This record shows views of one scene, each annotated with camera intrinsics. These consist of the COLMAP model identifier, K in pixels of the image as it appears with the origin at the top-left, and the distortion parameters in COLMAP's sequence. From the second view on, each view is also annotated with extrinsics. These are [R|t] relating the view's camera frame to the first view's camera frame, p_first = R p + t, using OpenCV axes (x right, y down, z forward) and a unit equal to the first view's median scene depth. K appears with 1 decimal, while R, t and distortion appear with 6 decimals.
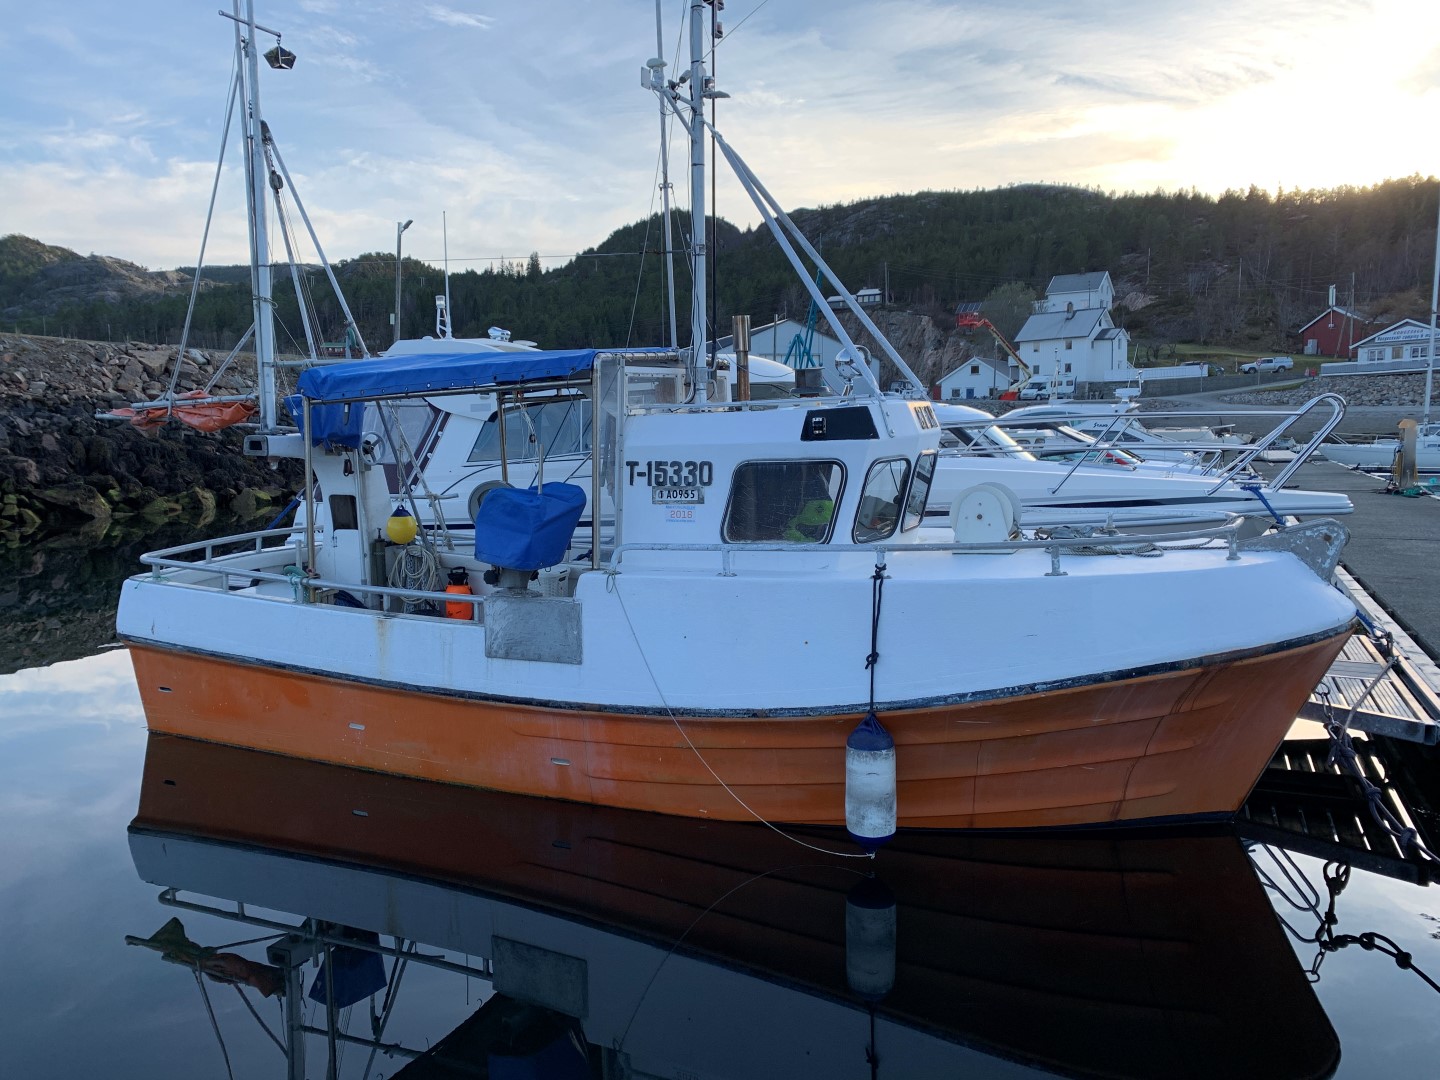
lens RADIAL K [[1082.0, 0, 682.9], [0, 1082.0, 544.6], [0, 0, 1]] dist [0.112291, -0.229132]
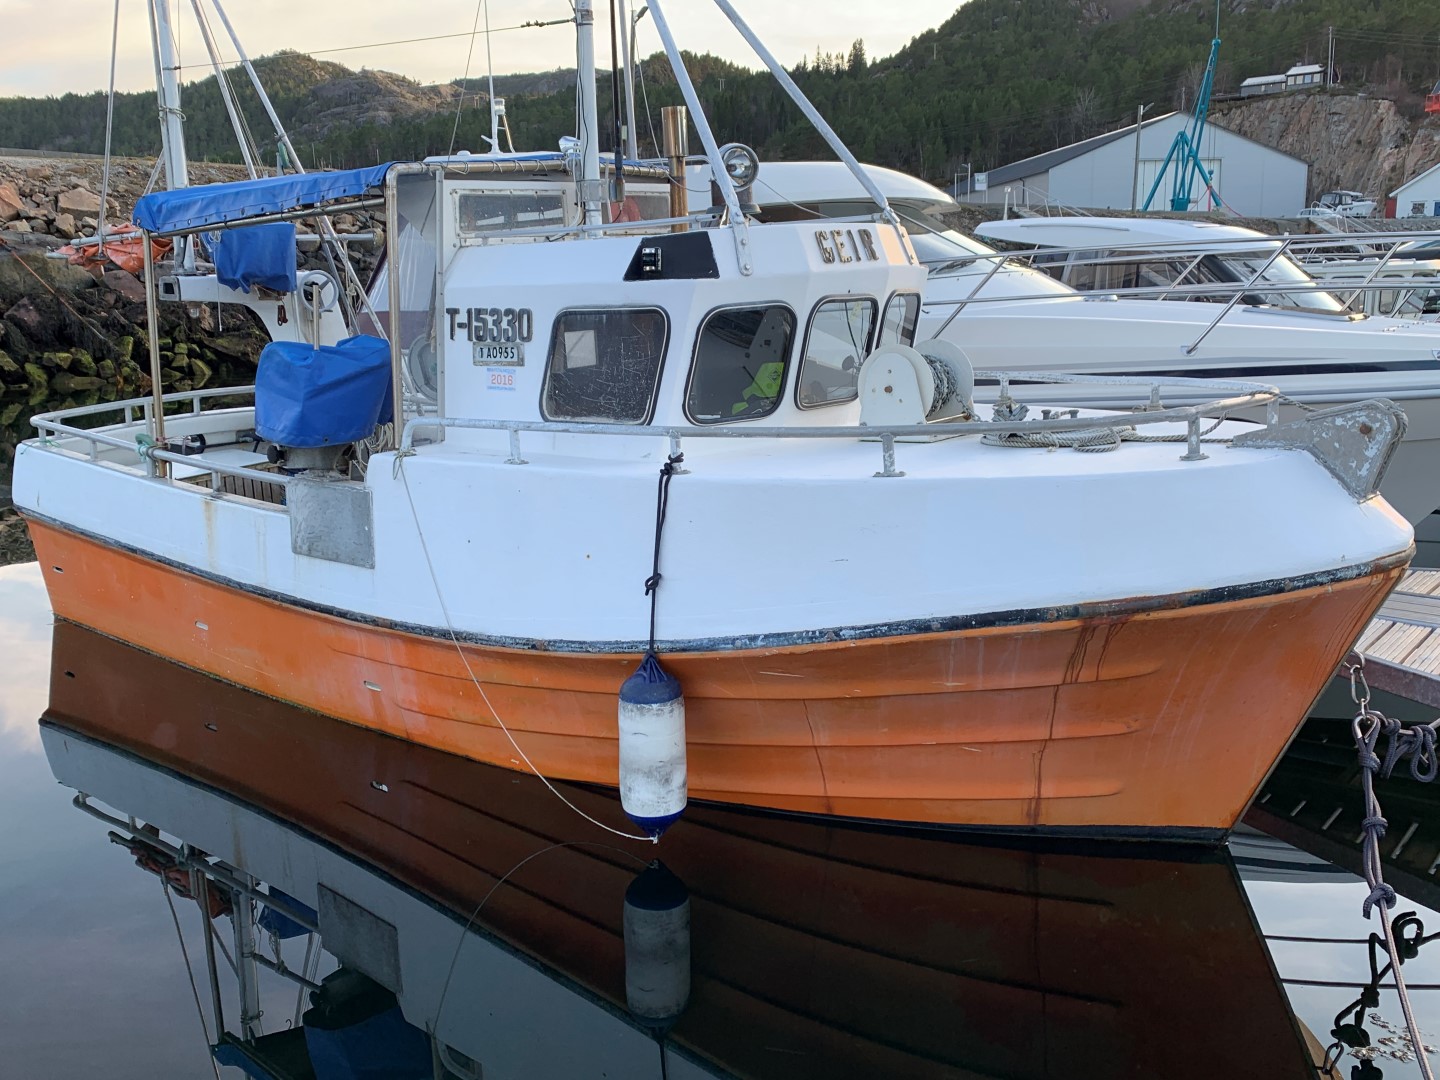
lens RADIAL K [[1307.9, 0, 720.0], [0, 1307.9, 540.0], [0, 0, 1]] dist [0.143690, -0.316263]
pose [[0.965842, 0.044177, -0.255340, 0.387845], [-0.018710, 0.994678, 0.101322, -0.012230], [0.258457, -0.093083, 0.961528, 0.139332]]
